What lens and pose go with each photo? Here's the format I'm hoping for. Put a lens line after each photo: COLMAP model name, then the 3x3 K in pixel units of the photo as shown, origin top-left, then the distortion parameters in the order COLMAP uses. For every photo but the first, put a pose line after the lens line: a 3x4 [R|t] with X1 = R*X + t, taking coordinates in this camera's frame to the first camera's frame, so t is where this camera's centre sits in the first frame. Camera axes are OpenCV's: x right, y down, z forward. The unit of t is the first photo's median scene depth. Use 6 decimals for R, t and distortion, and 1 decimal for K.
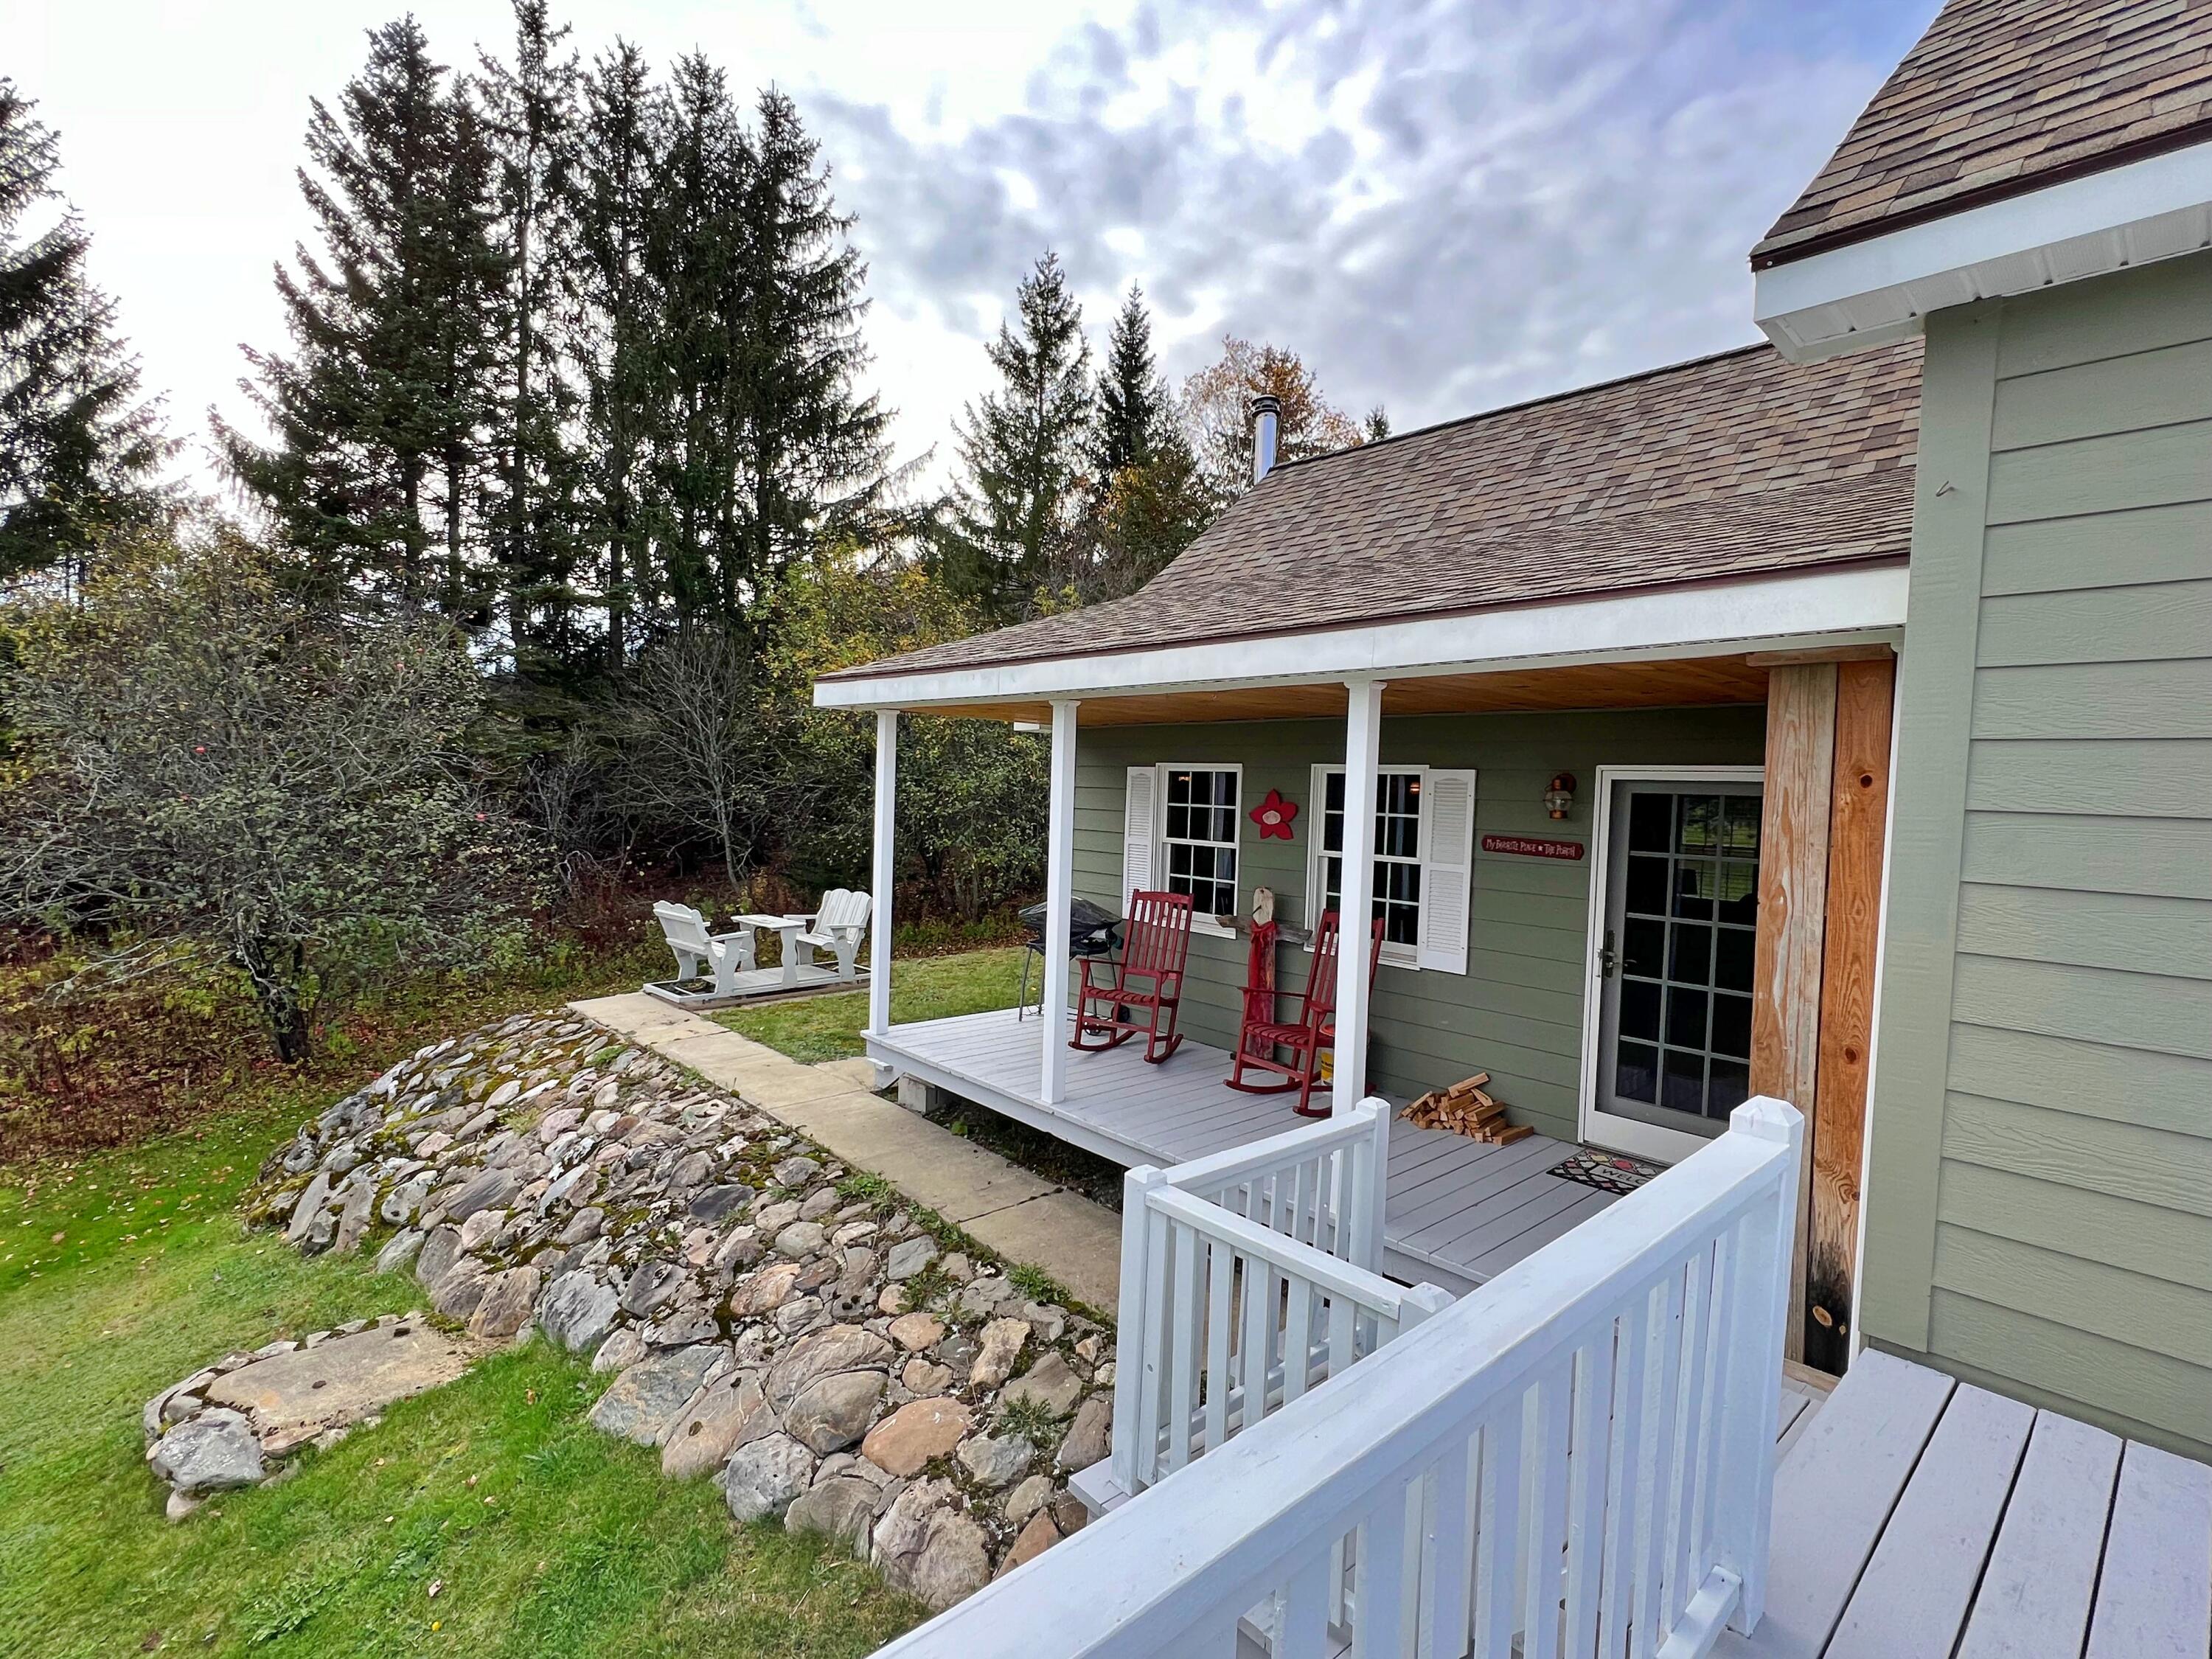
lens RADIAL K [[1034.9, 0, 1107.7], [0, 1034.9, 826.4], [0, 0, 1]] dist [-0.002809, 0.000478]
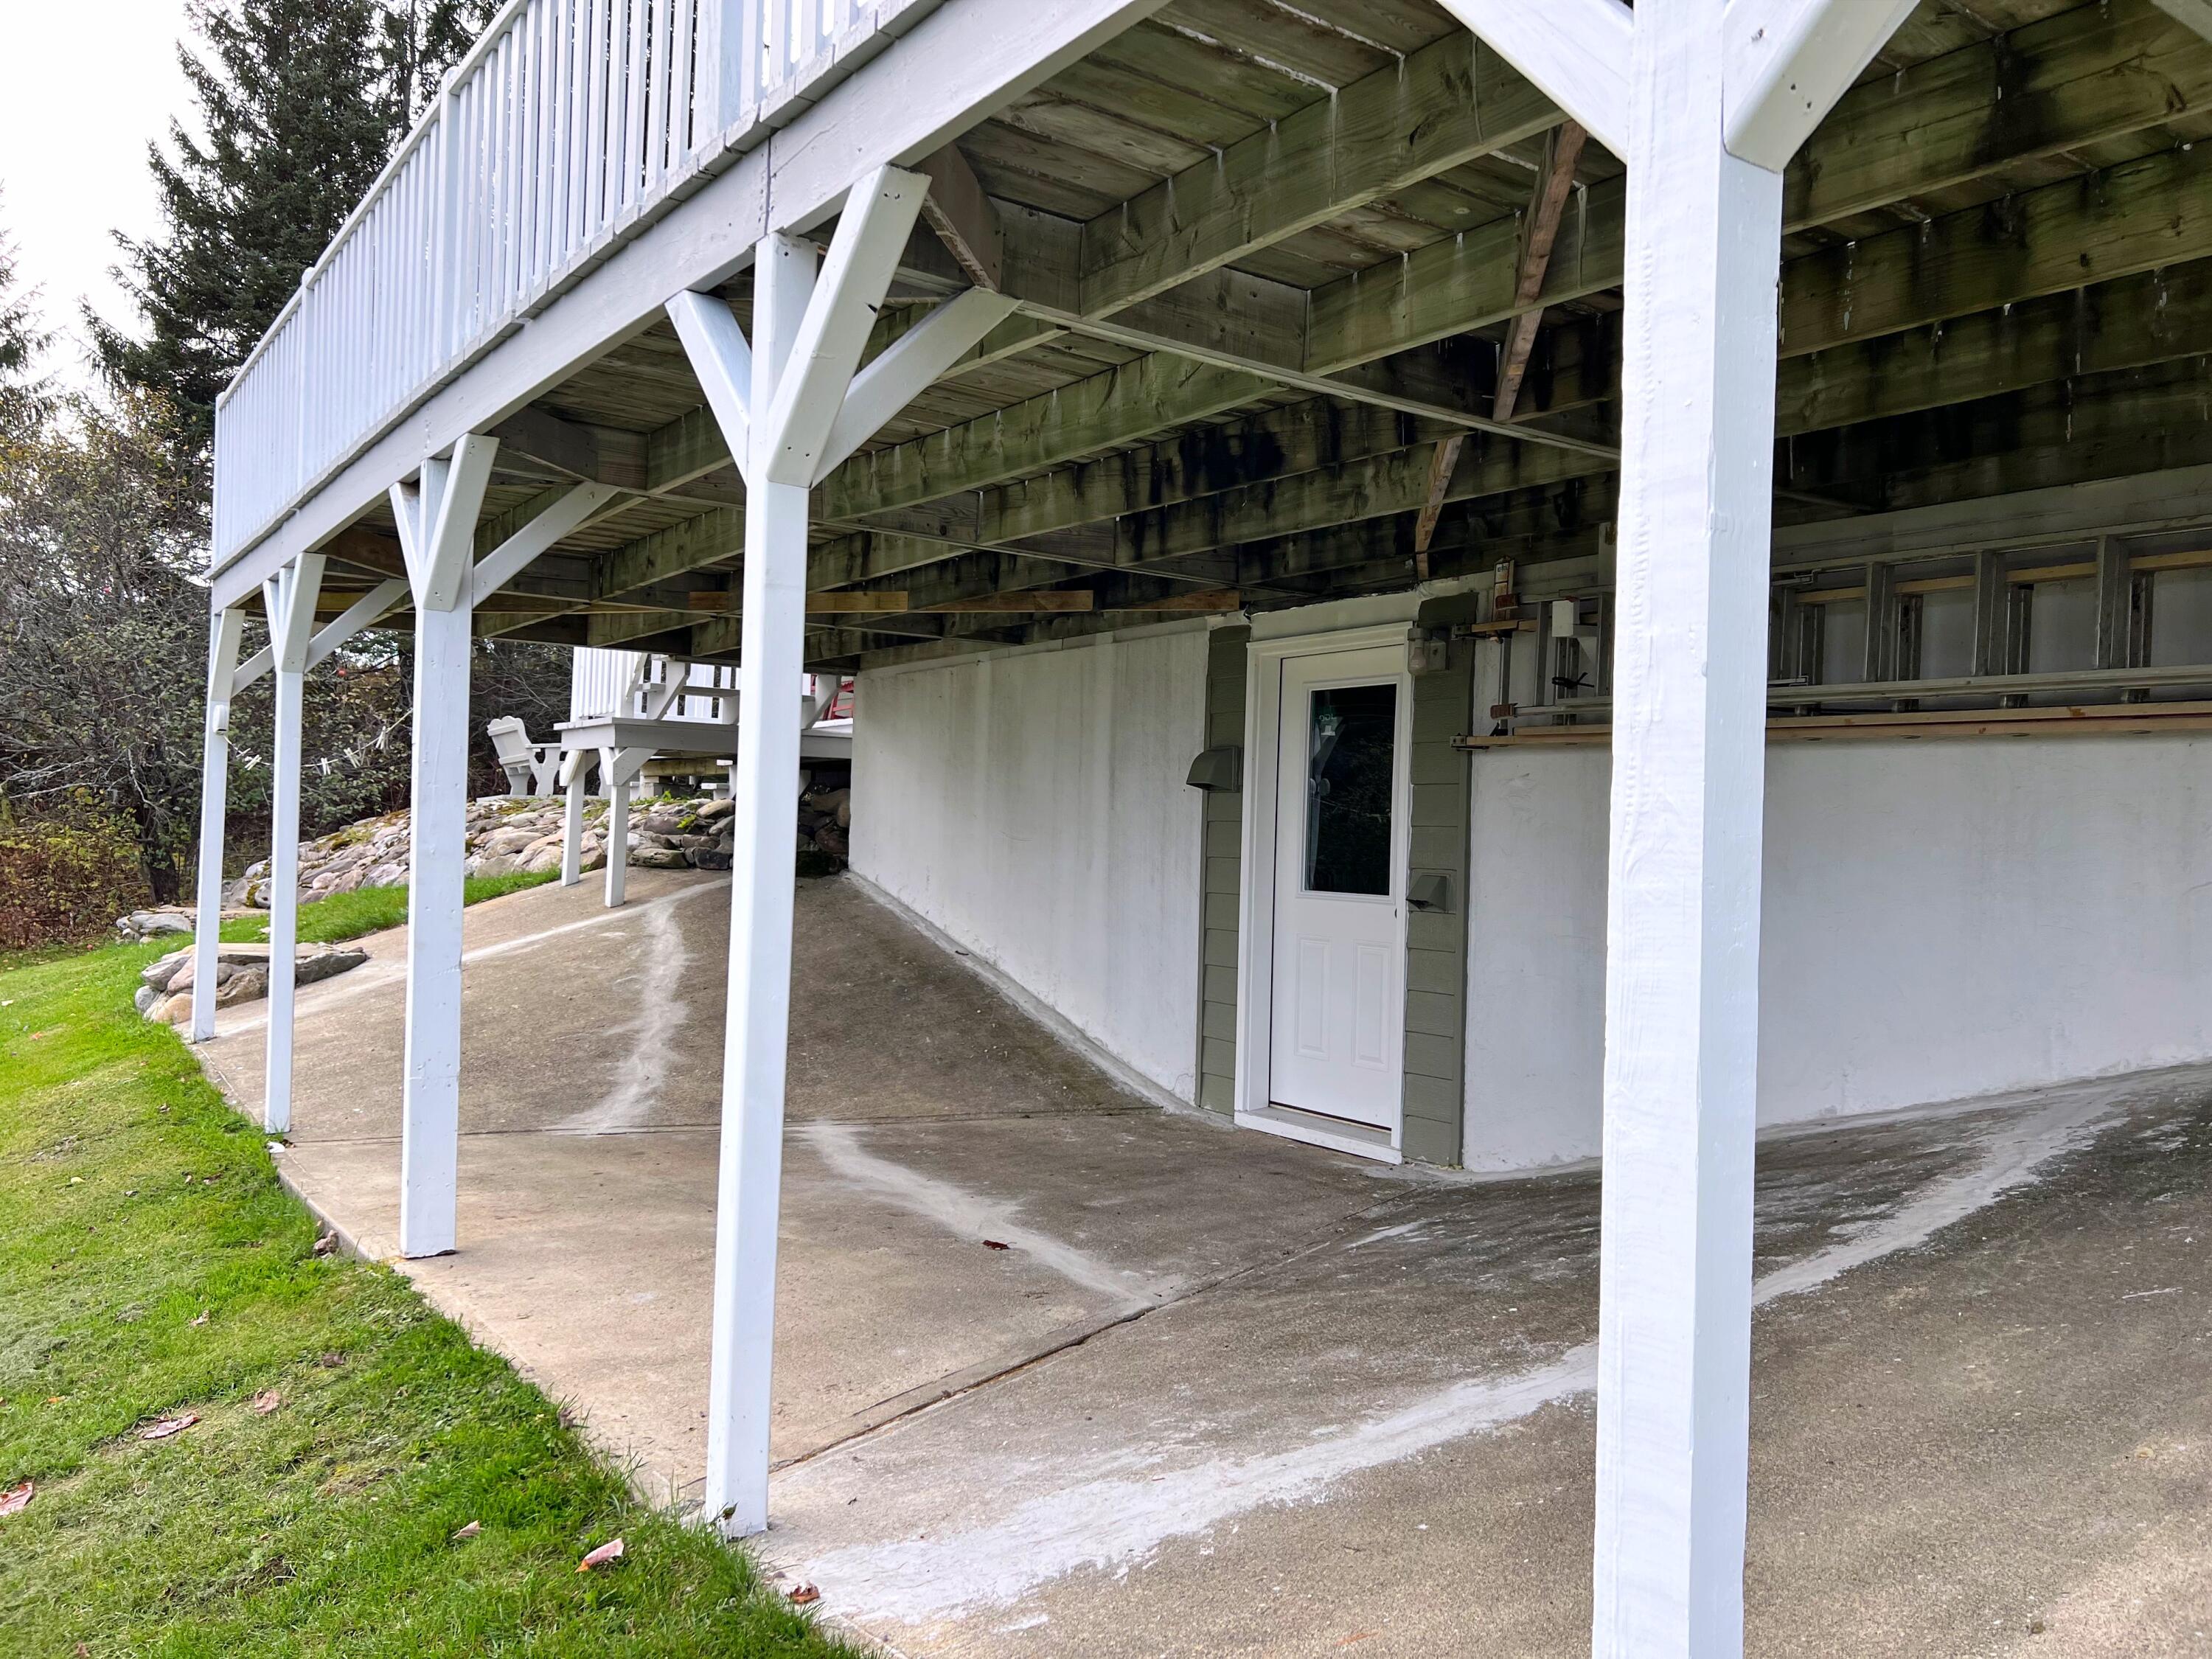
lens RADIAL K [[1671.9, 0, 1102.8], [0, 1671.9, 832.7], [0, 0, 1]] dist [-0.004342, -0.009844]
pose [[0.992555, -0.004107, -0.121724, 0.218752], [-0.001874, 0.998798, -0.048981, 0.143133], [0.121779, 0.048845, 0.991355, -0.341849]]
